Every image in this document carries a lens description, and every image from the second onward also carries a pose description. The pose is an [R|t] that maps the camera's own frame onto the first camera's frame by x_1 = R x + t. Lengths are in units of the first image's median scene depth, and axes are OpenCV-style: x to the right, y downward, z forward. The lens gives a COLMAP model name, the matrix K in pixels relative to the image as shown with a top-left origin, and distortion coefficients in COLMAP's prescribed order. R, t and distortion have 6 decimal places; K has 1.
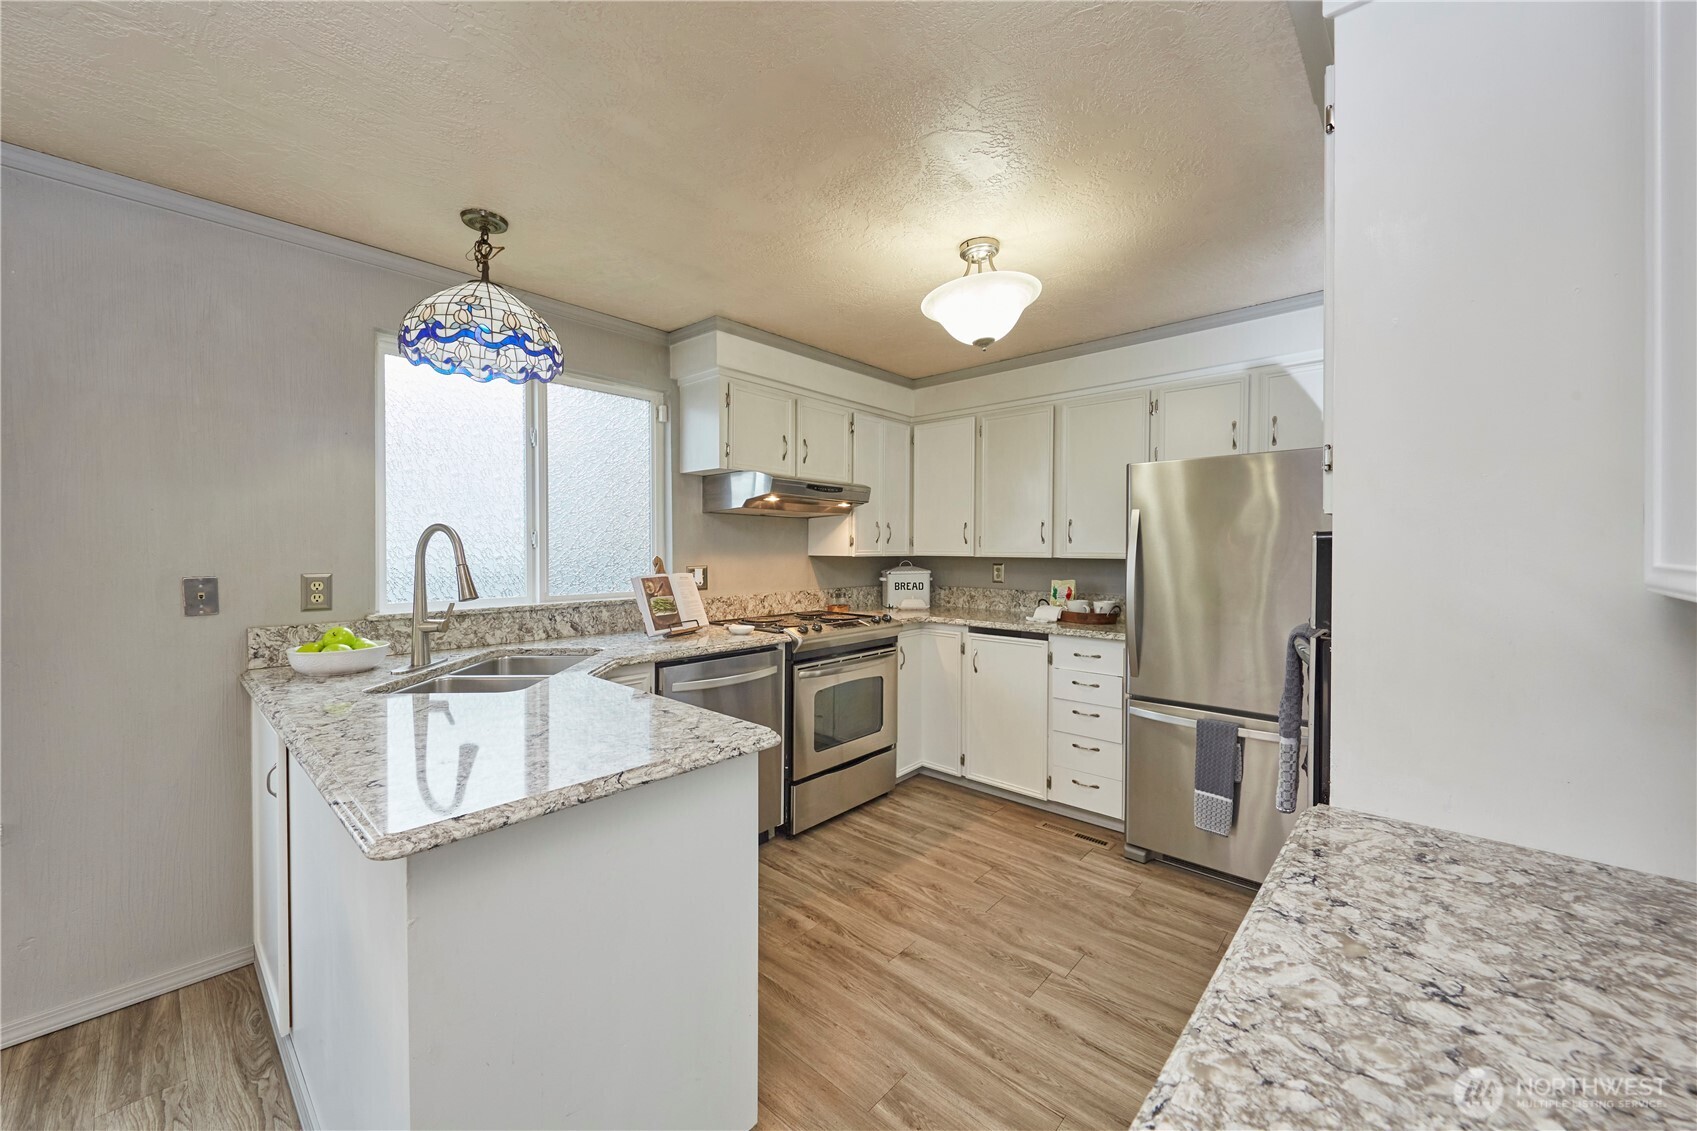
lens RADIAL K [[639.3, 0, 835.5], [0, 639.3, 563.9], [0, 0, 1]] dist [0.004360, -0.004694]
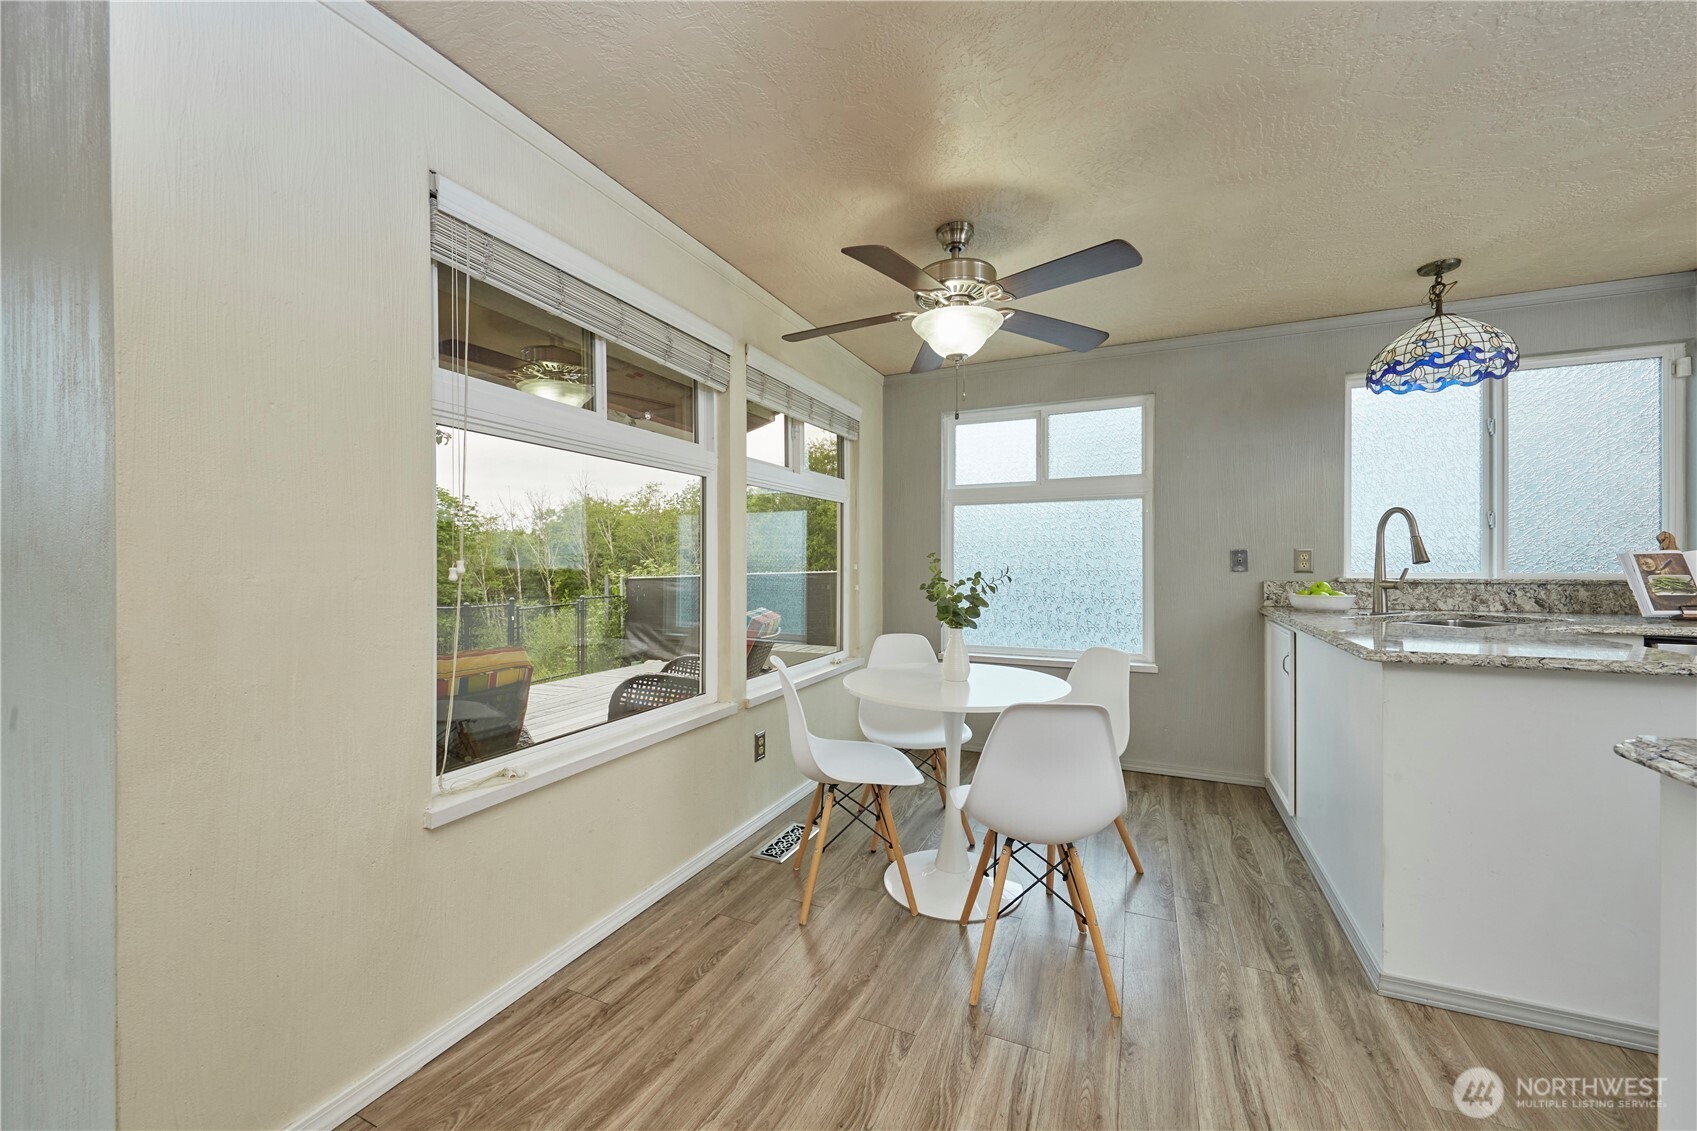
lens RADIAL K [[642.4, 0, 862.9], [0, 642.4, 558.5], [0, 0, 1]] dist [0.002557, -0.000409]
pose [[0.328372, -0.005359, -0.944533, 0.258101], [-0.020629, 0.999705, -0.012844, 0.076688], [0.944323, 0.023702, 0.328165, -0.446614]]
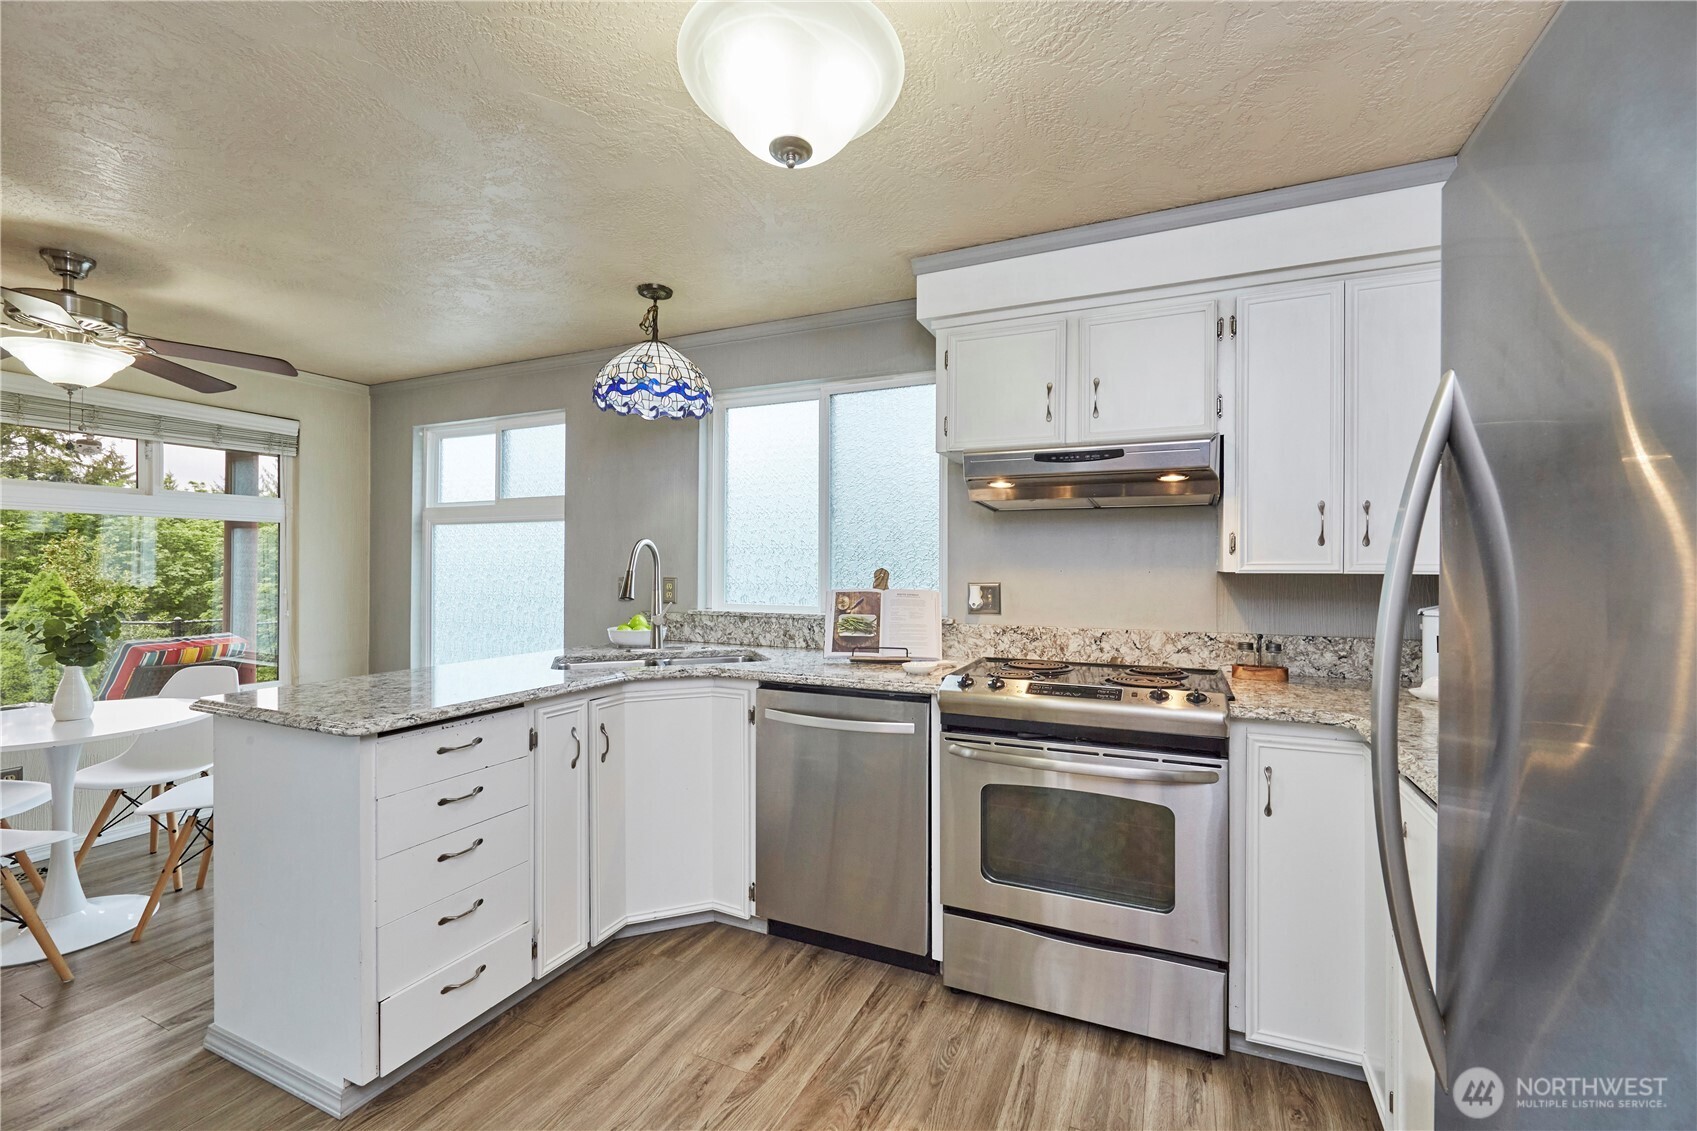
lens RADIAL K [[715.3, 0, 848.5], [0, 715.3, 565.5], [0, 0, 1]] dist [-0.001104, 0.000077]
pose [[0.312906, 0.000915, -0.949784, 0.777079], [-0.024788, 0.999667, -0.007203, -0.009107], [0.949461, 0.025797, 0.312825, 0.837710]]
